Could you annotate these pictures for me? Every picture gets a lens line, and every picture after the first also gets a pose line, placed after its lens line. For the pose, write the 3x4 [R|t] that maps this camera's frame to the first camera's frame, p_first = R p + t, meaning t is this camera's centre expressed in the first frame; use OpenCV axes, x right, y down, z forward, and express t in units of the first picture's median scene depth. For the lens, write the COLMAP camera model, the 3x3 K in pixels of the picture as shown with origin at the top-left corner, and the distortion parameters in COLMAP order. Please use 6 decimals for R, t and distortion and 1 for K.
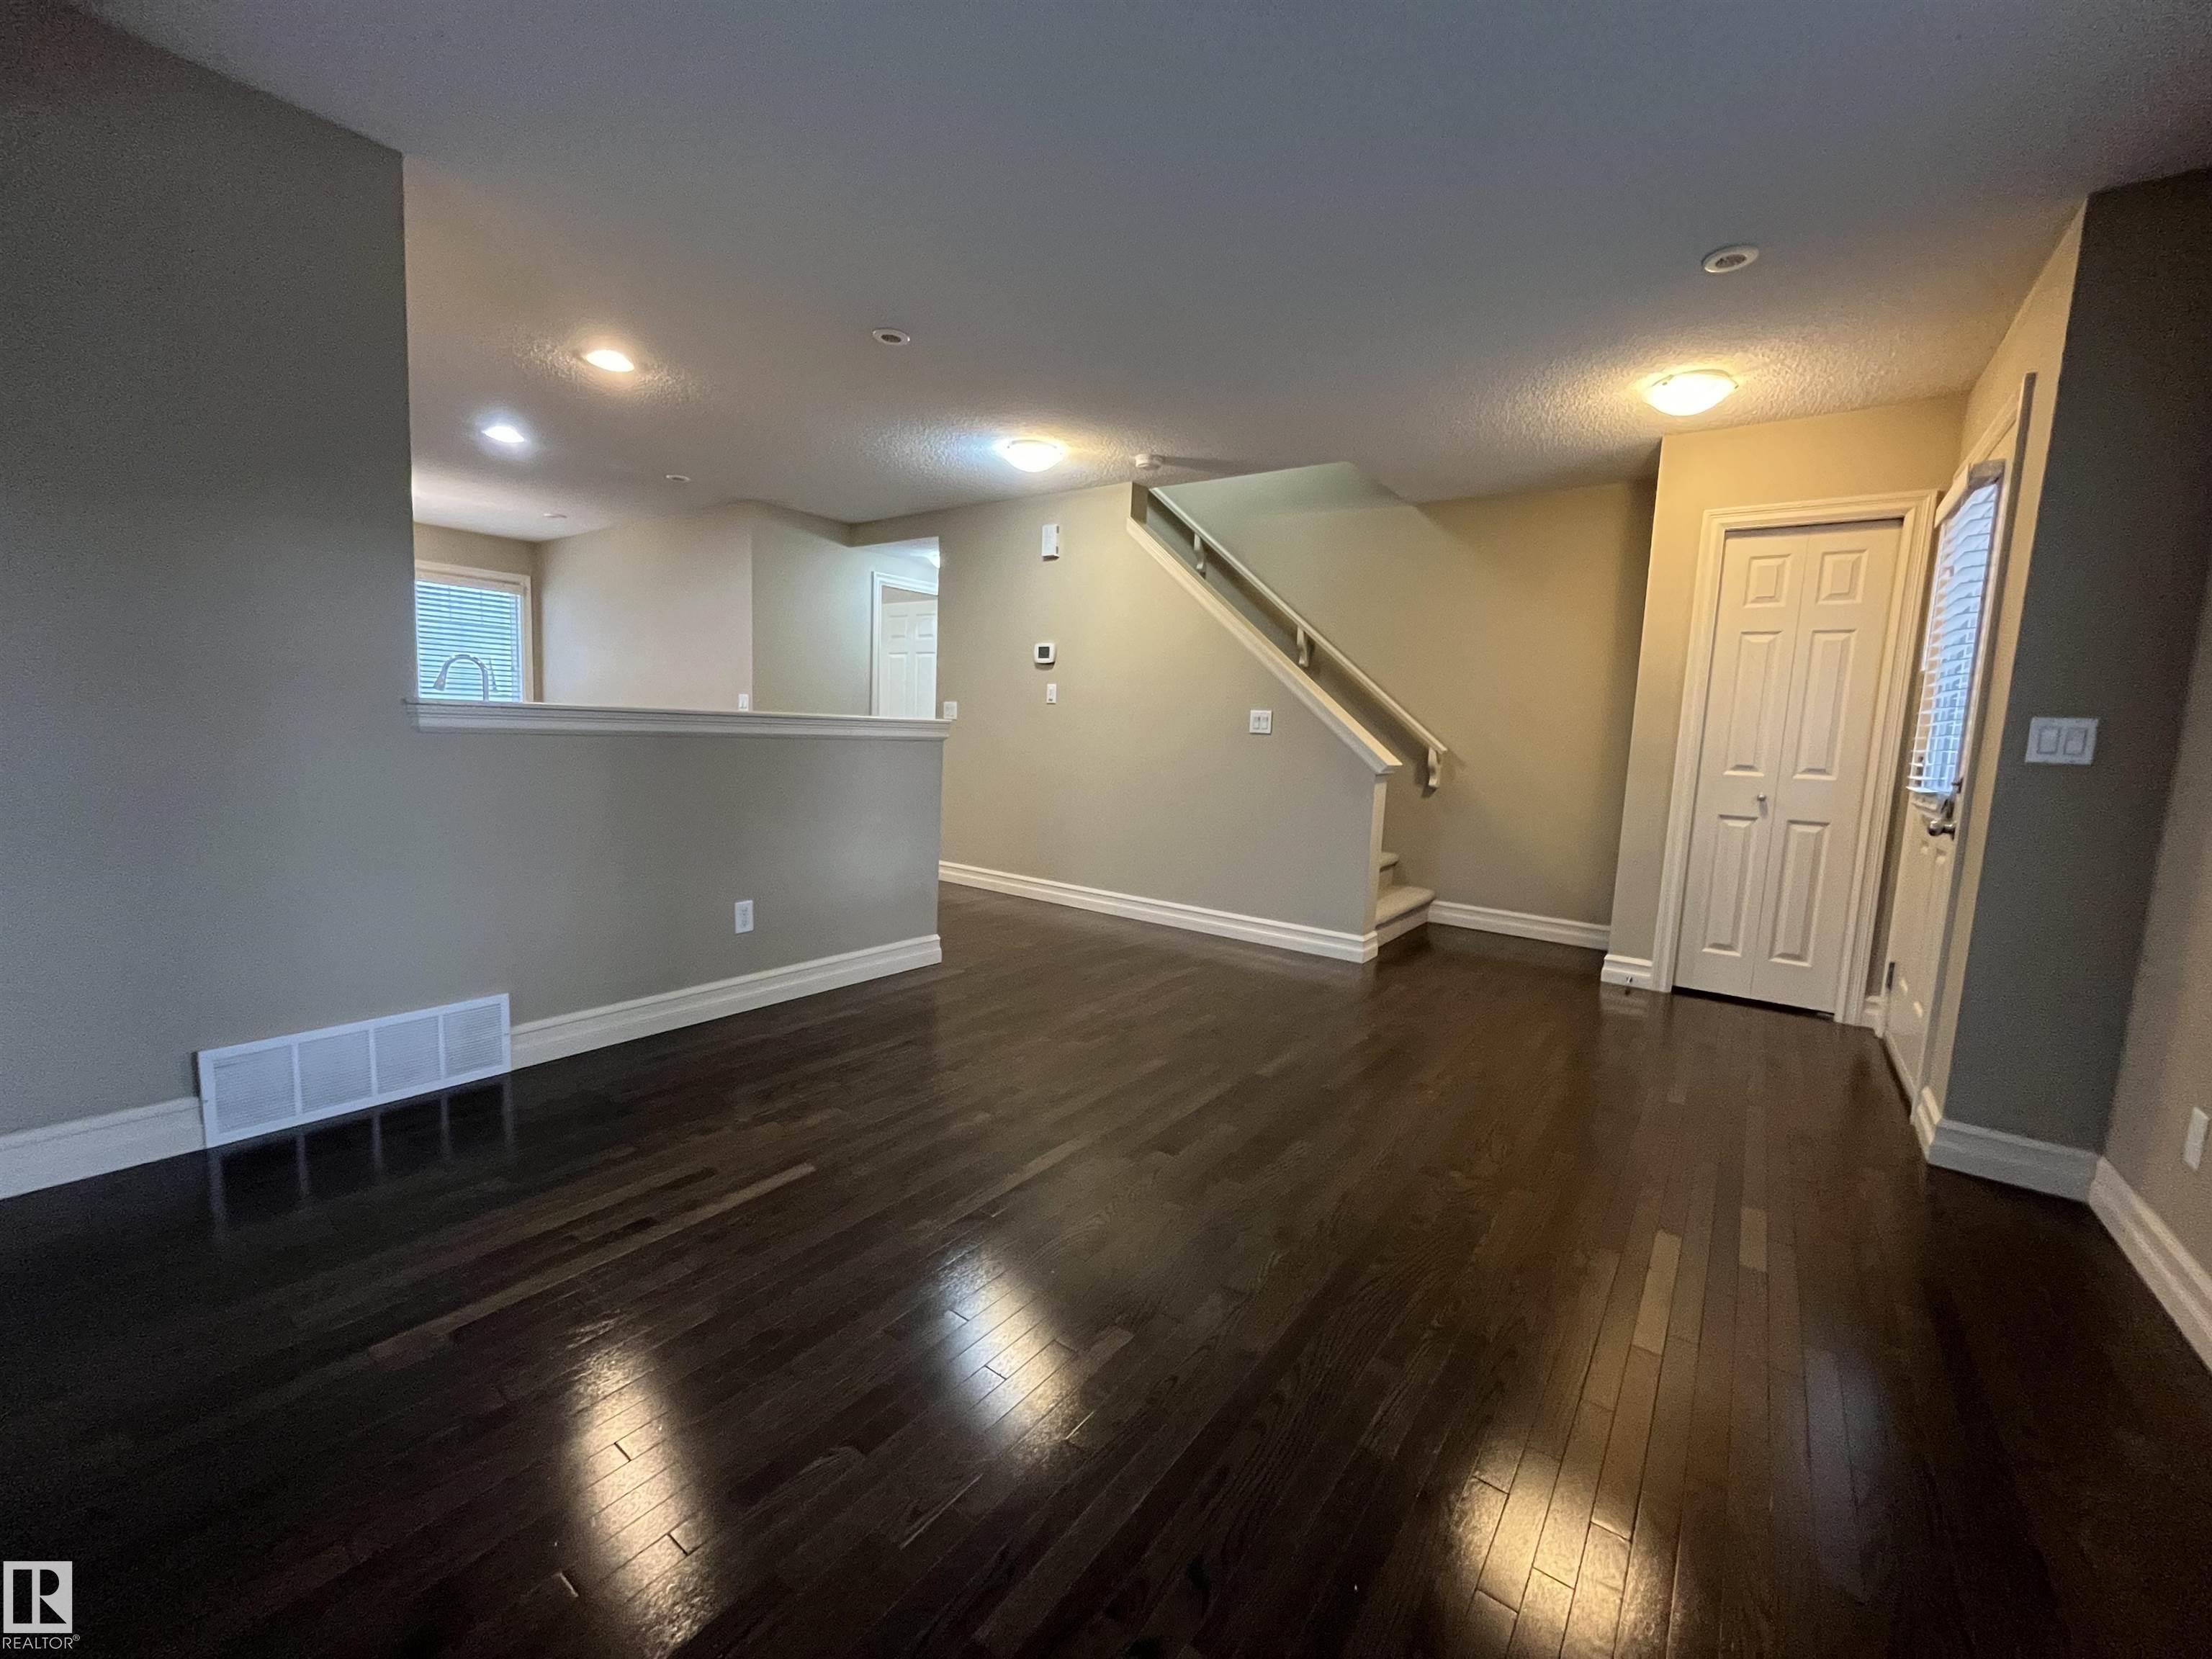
lens RADIAL K [[887.1, 0, 1102.2], [0, 887.1, 832.8], [0, 0, 1]] dist [-0.001987, 0.000420]
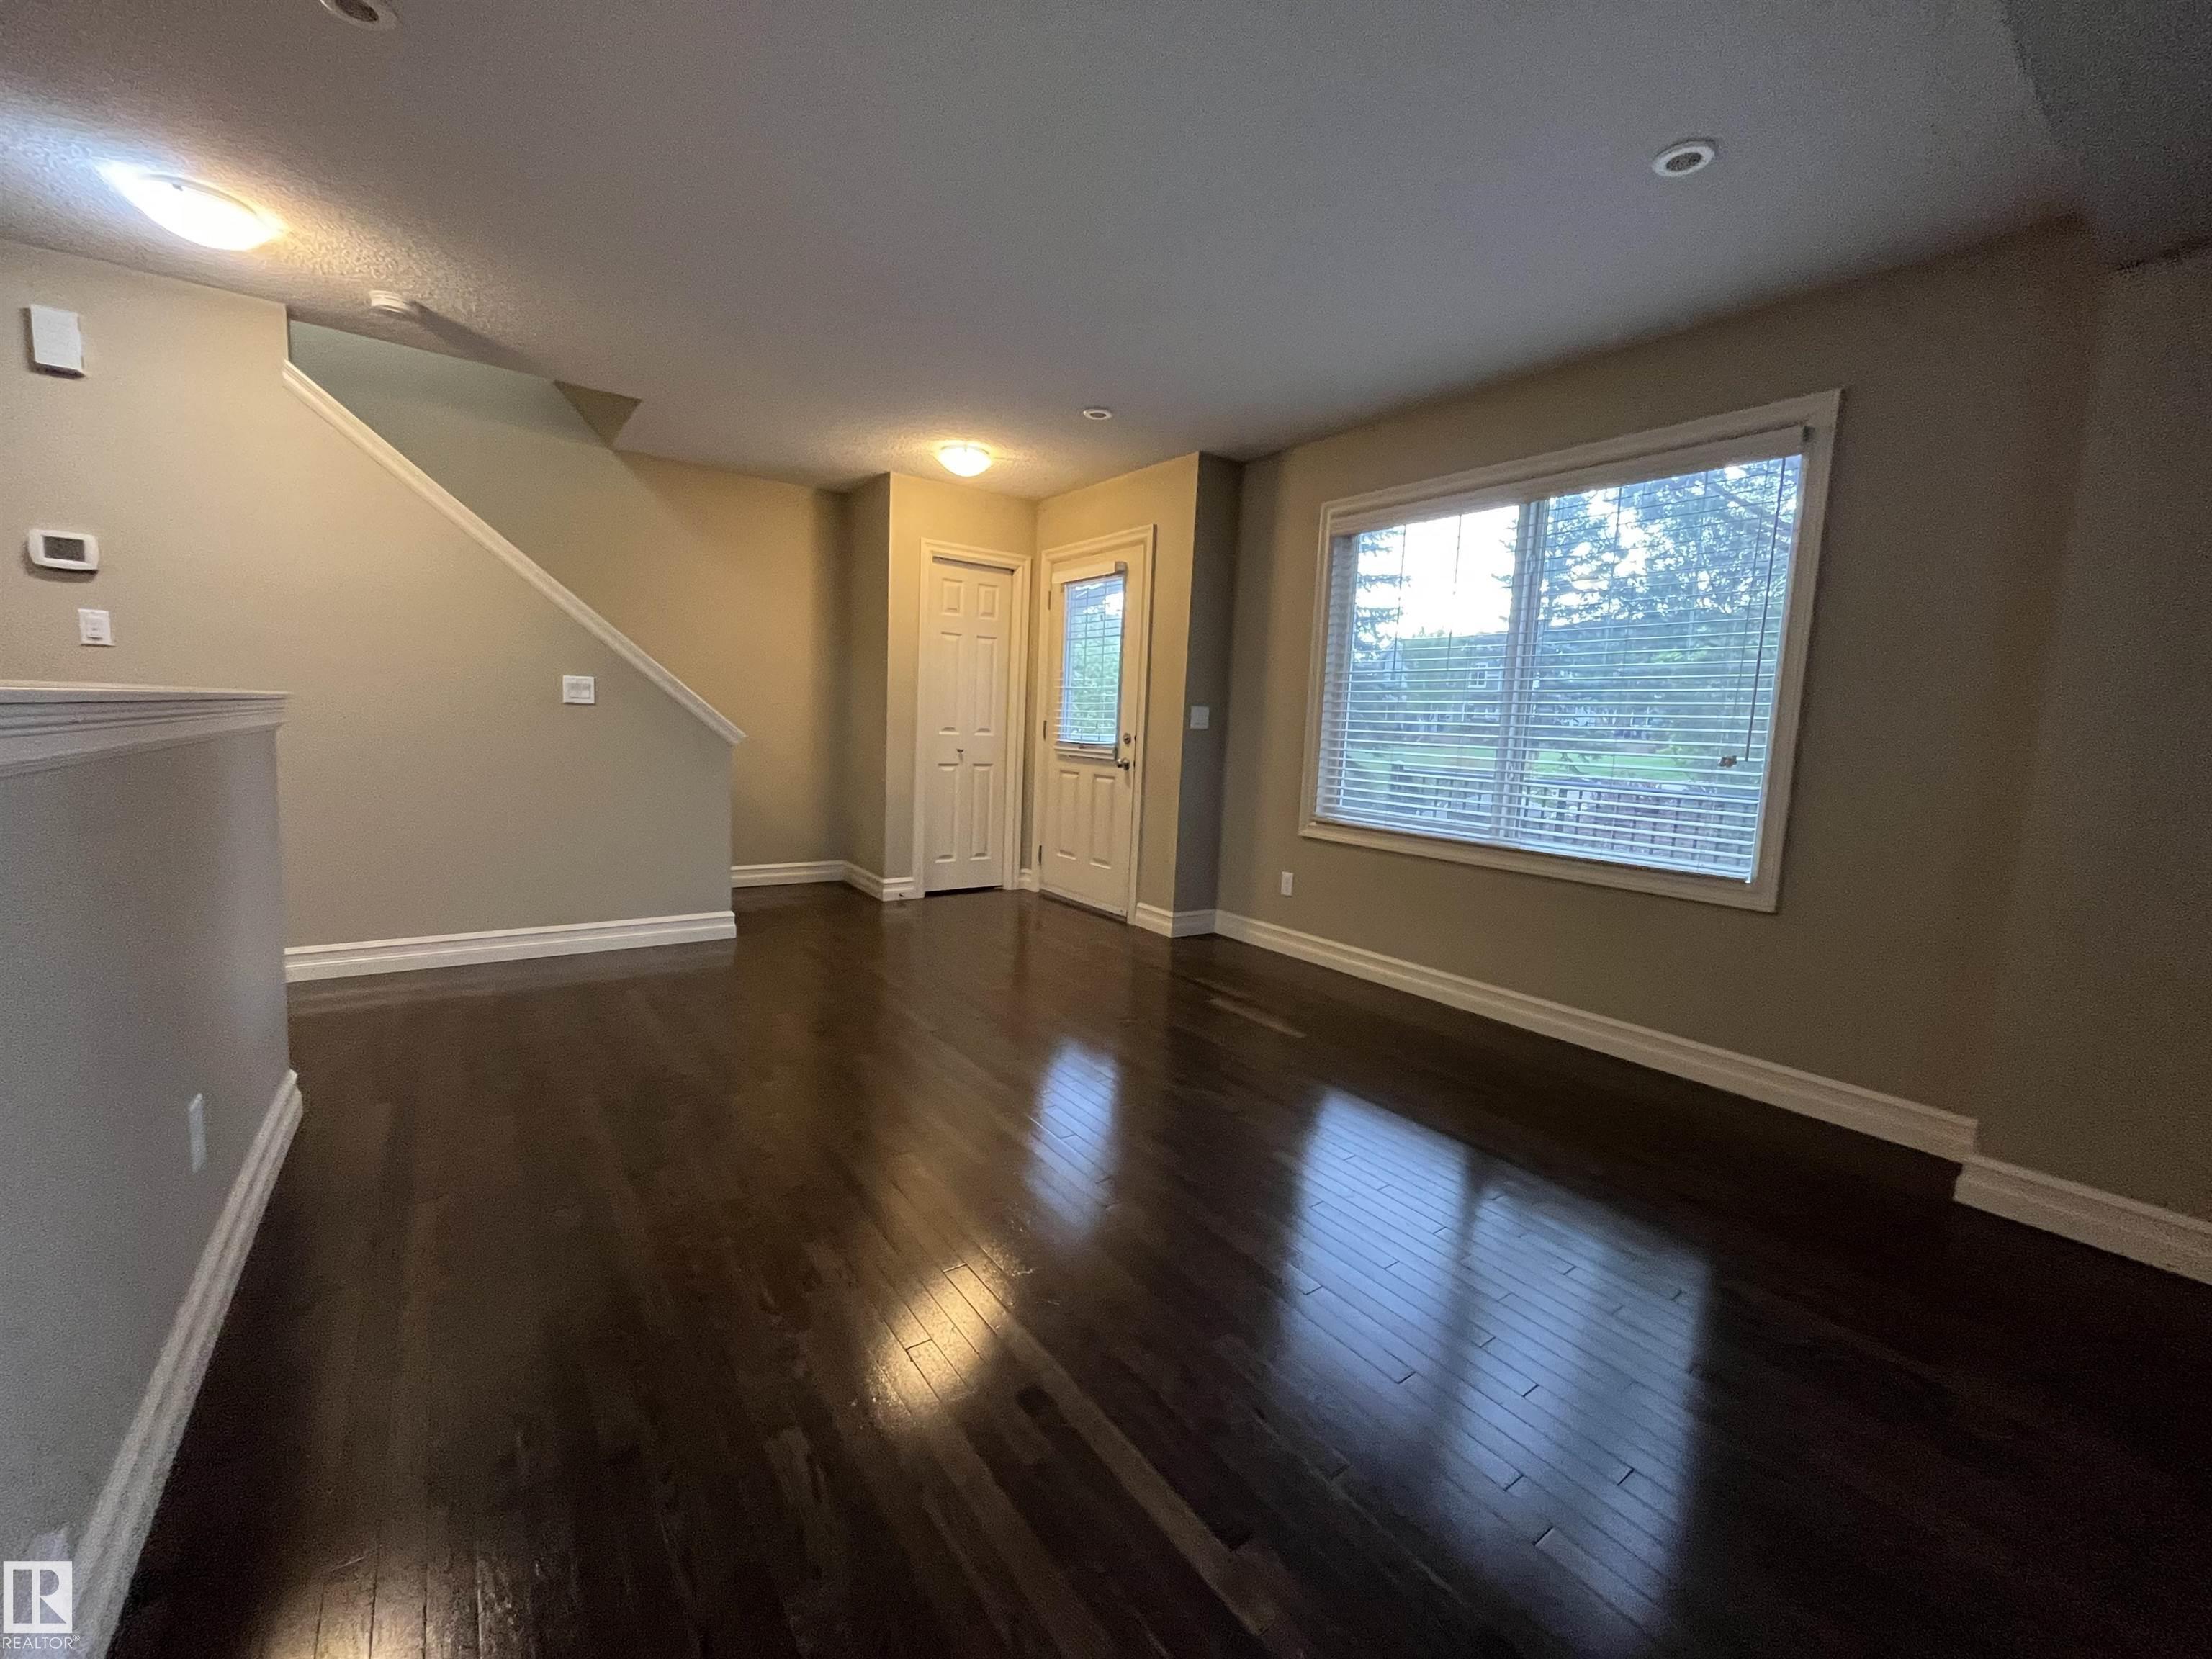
lens RADIAL K [[887.1, 0, 1092.4], [0, 887.1, 834.0], [0, 0, 1]] dist [-0.001987, 0.000420]
pose [[0.311735, -0.145637, 0.938942, -0.545654], [0.082178, 0.988613, 0.126058, -0.065304], [-0.946609, 0.037864, 0.320153, 0.325290]]
